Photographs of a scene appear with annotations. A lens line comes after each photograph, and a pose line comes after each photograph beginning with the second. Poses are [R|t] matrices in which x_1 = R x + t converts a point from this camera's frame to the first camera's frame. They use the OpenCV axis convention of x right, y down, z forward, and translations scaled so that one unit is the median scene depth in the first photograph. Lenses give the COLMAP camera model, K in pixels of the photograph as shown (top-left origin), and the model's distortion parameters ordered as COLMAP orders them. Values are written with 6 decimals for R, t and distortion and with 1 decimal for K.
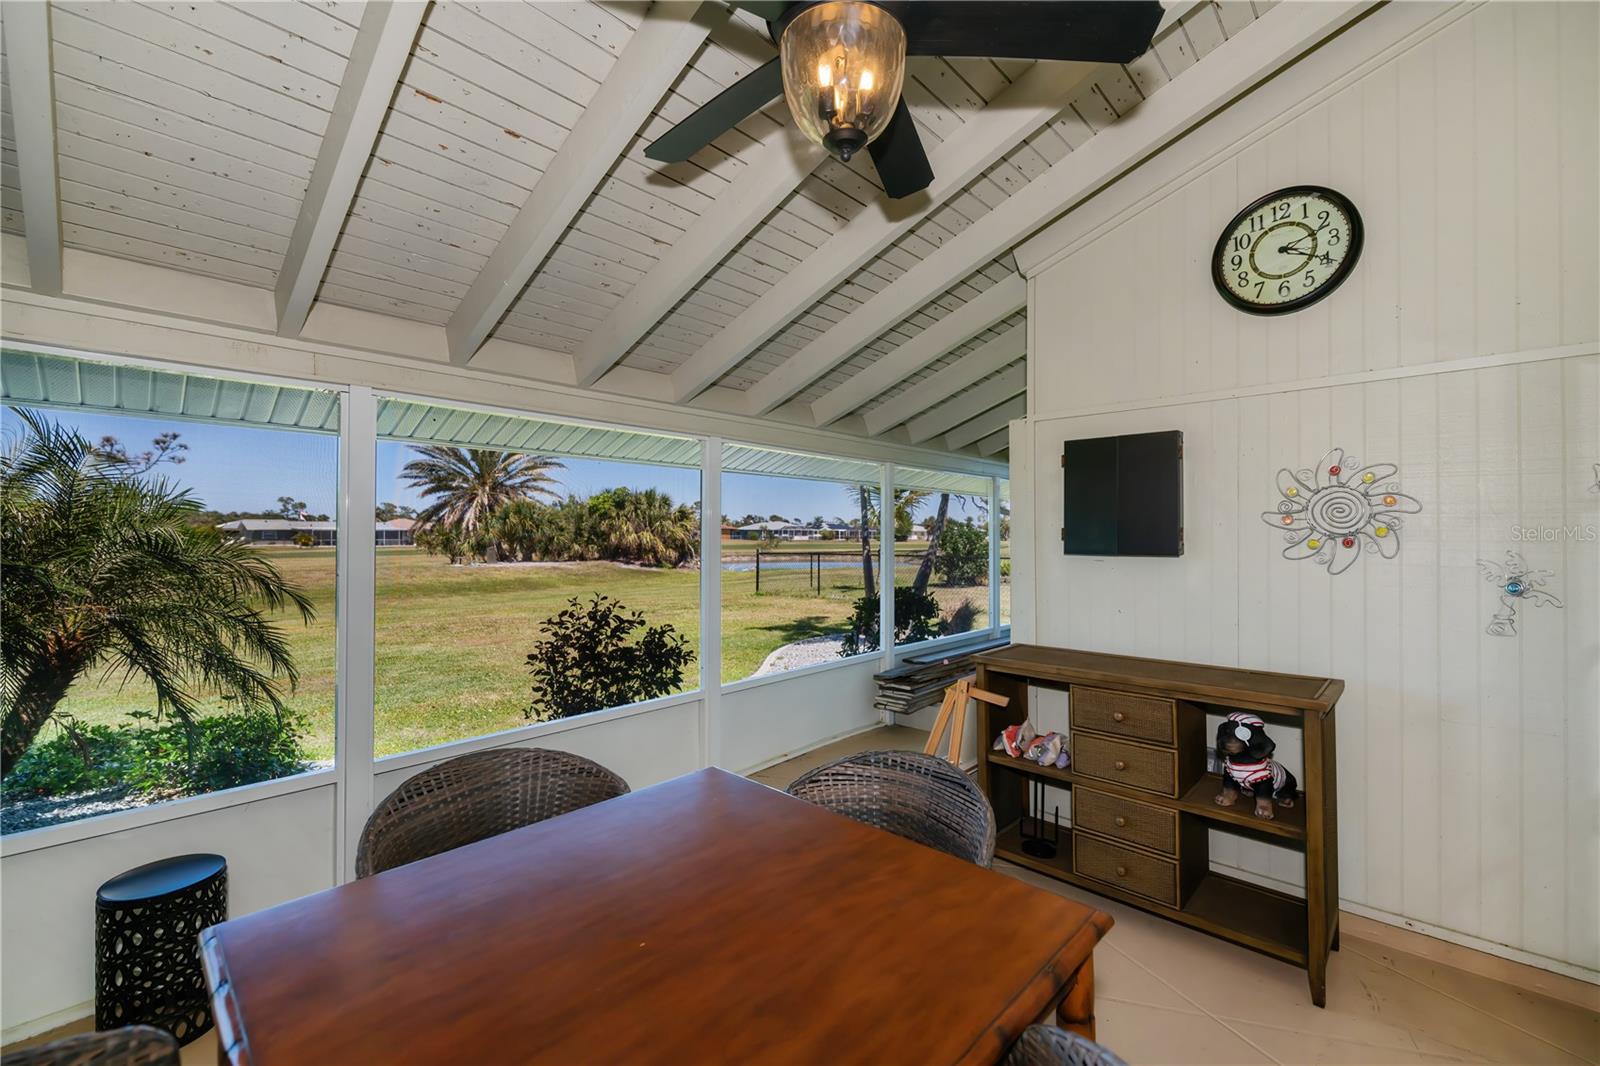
lens RADIAL K [[672.1, 0, 798.1], [0, 672.1, 529.9], [0, 0, 1]] dist [-0.000964, -0.002600]
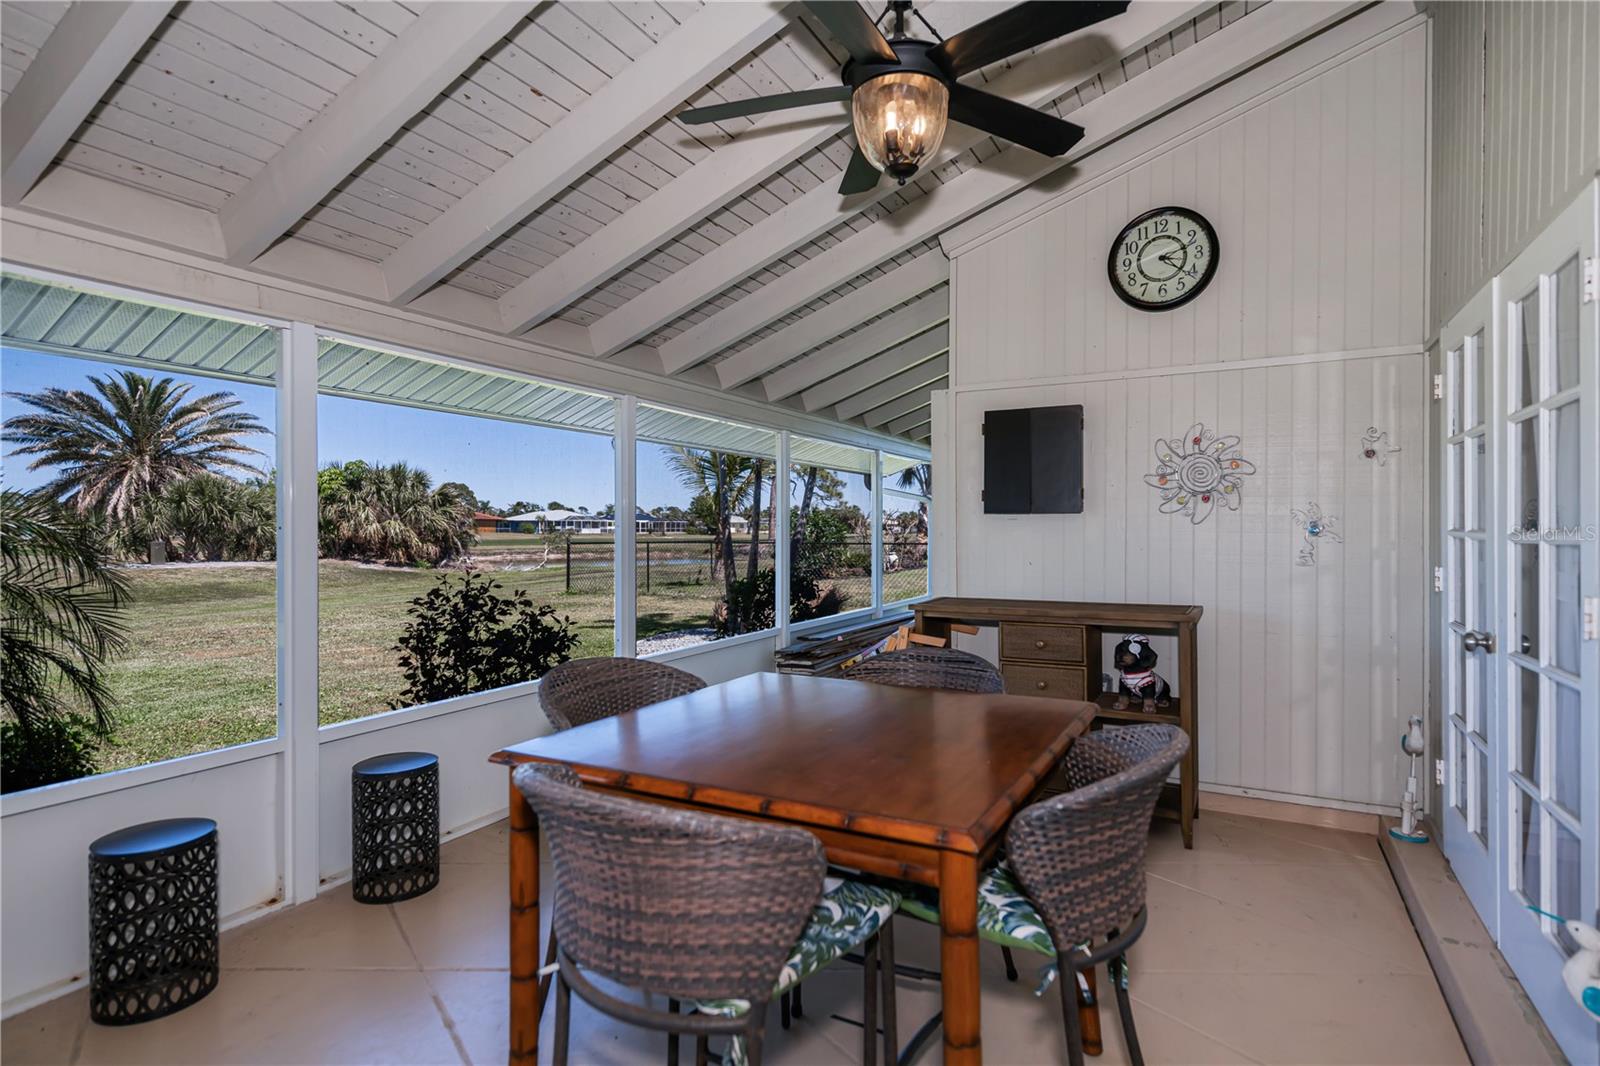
lens RADIAL K [[829.0, 0, 802.0], [0, 829.0, 537.2], [0, 0, 1]] dist [0.008953, -0.003425]
pose [[0.966236, -0.004504, 0.257620, -0.165694], [-0.000210, 0.999833, 0.018270, 0.033620], [-0.257659, -0.017707, 0.966074, -0.164165]]
